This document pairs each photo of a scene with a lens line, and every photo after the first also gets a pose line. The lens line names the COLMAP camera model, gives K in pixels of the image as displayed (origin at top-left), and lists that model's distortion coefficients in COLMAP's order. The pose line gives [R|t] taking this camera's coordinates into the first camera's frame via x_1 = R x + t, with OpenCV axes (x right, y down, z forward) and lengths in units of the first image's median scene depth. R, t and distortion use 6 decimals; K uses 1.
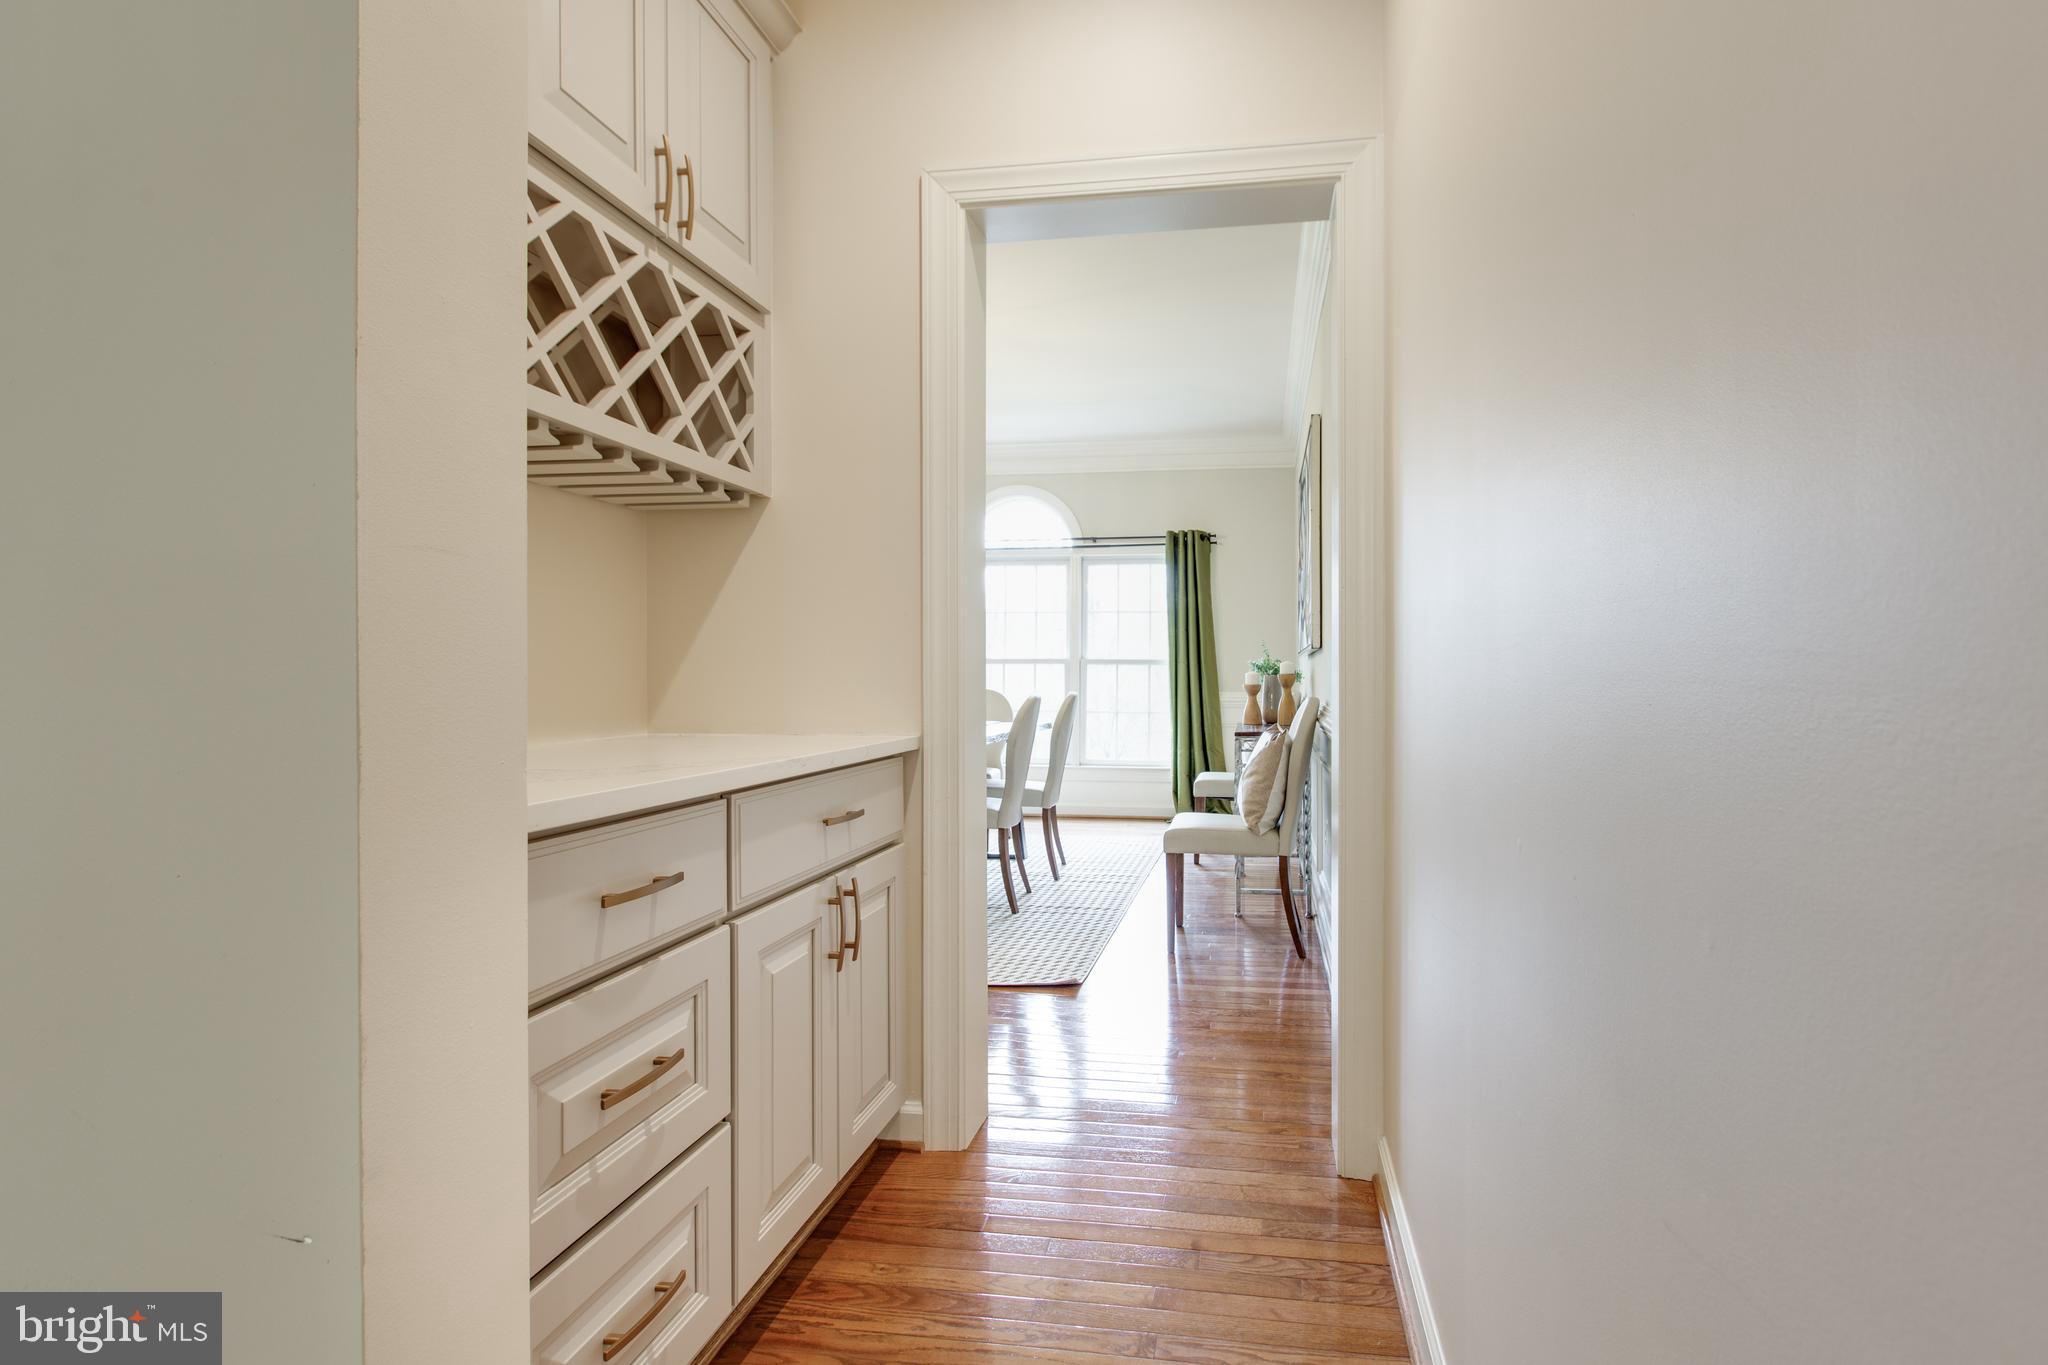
lens RADIAL K [[922.5, 0, 1029.1], [0, 922.5, 690.4], [0, 0, 1]] dist [0.002151, 0.000423]
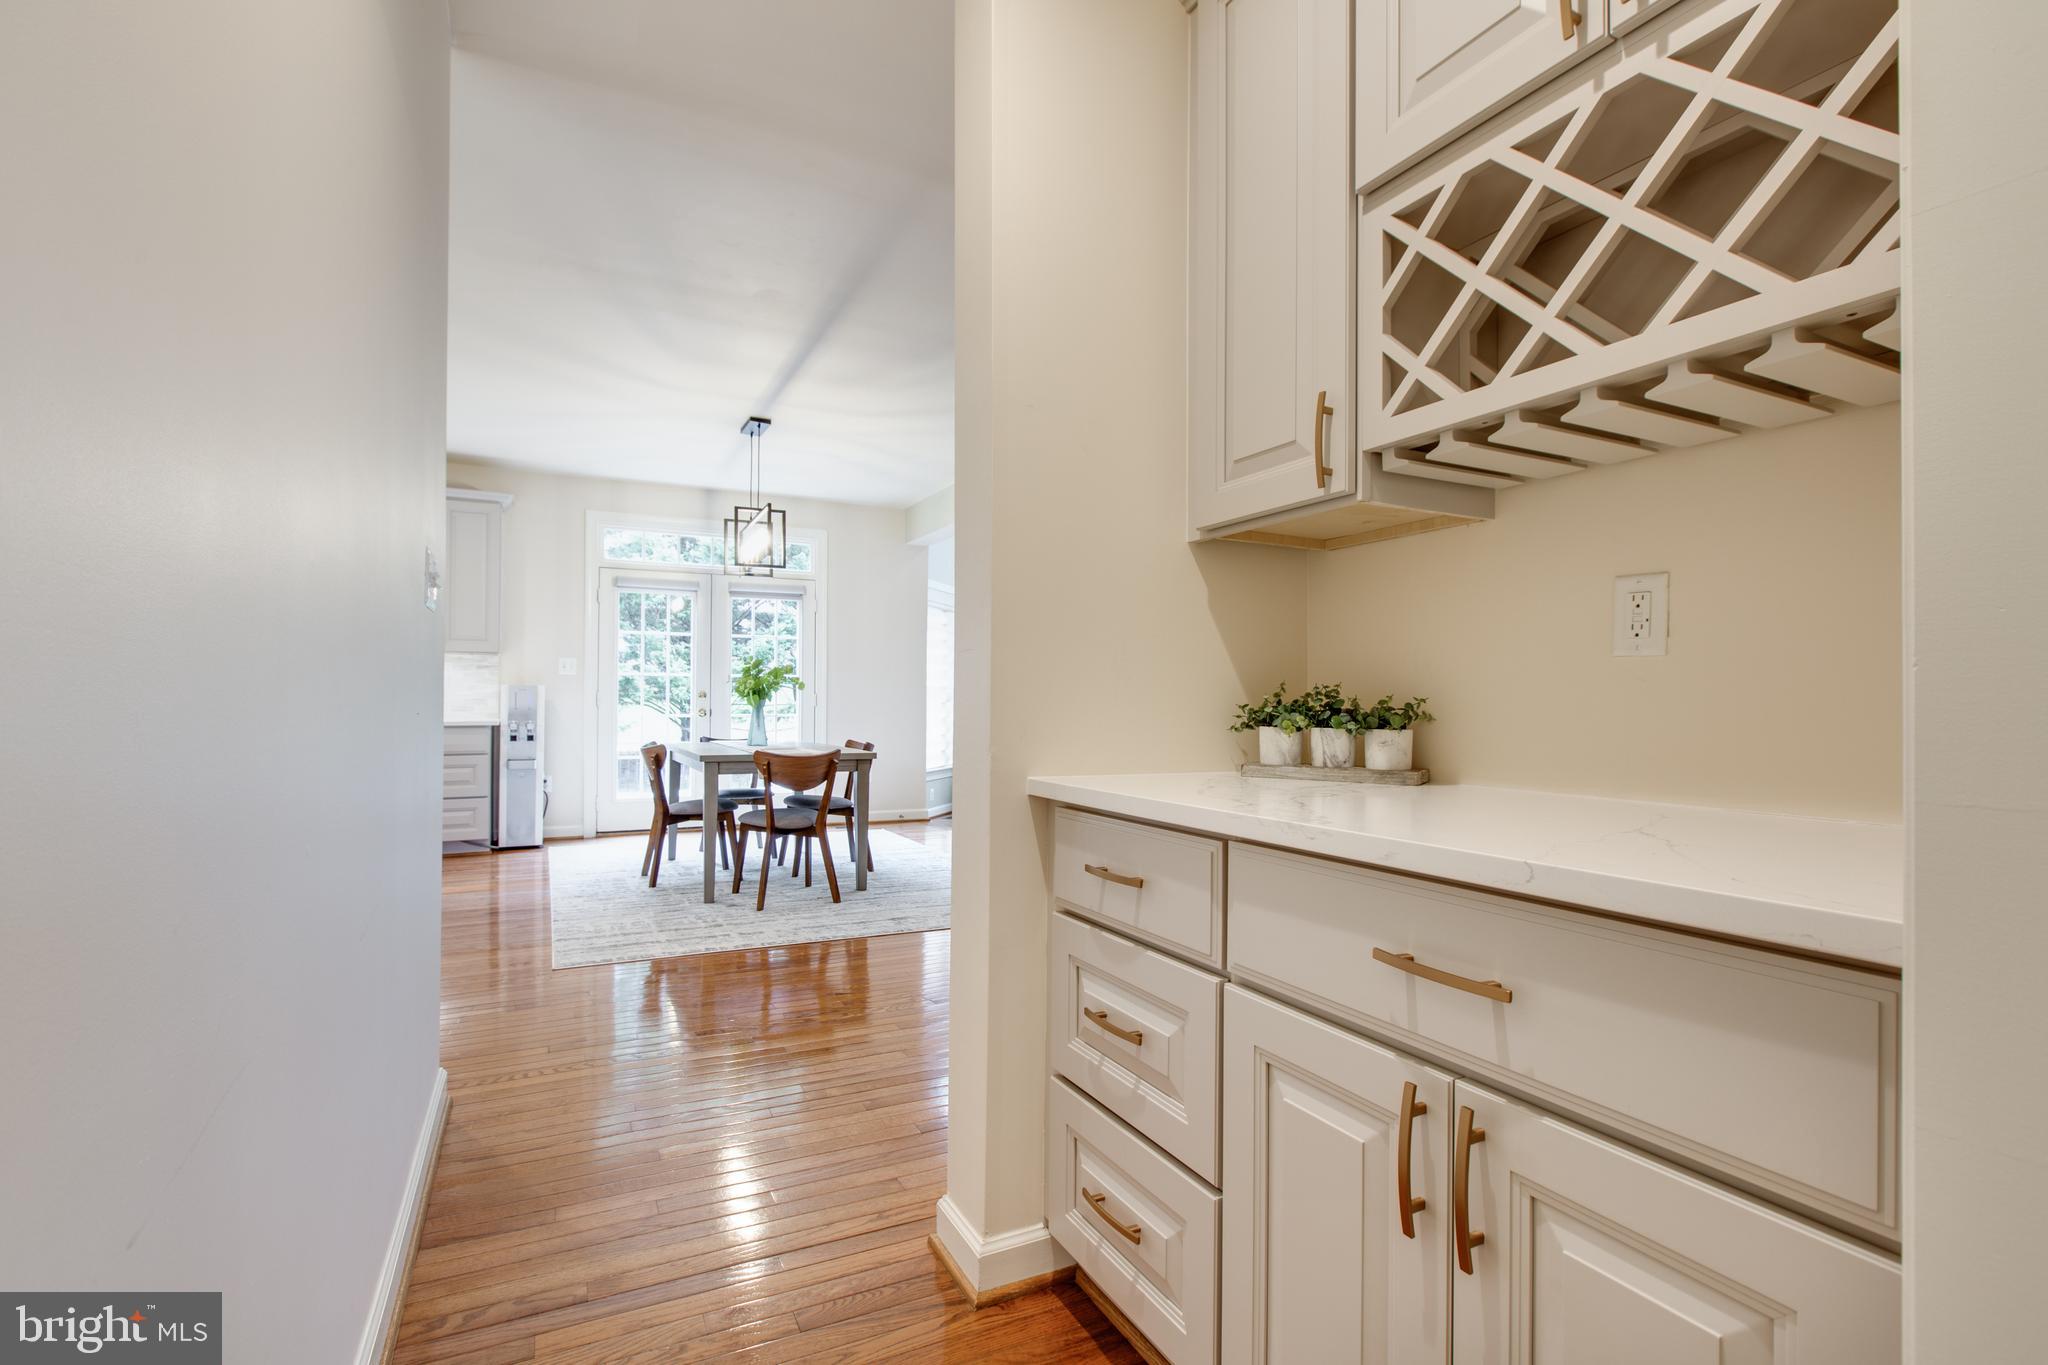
lens RADIAL K [[922.5, 0, 1029.1], [0, 922.5, 690.4], [0, 0, 1]] dist [0.002151, 0.000423]
pose [[-0.750849, -0.015051, -0.660302, 0.427803], [-0.015654, 0.999865, -0.004990, -0.026577], [0.660288, 0.006589, -0.750984, 1.561588]]
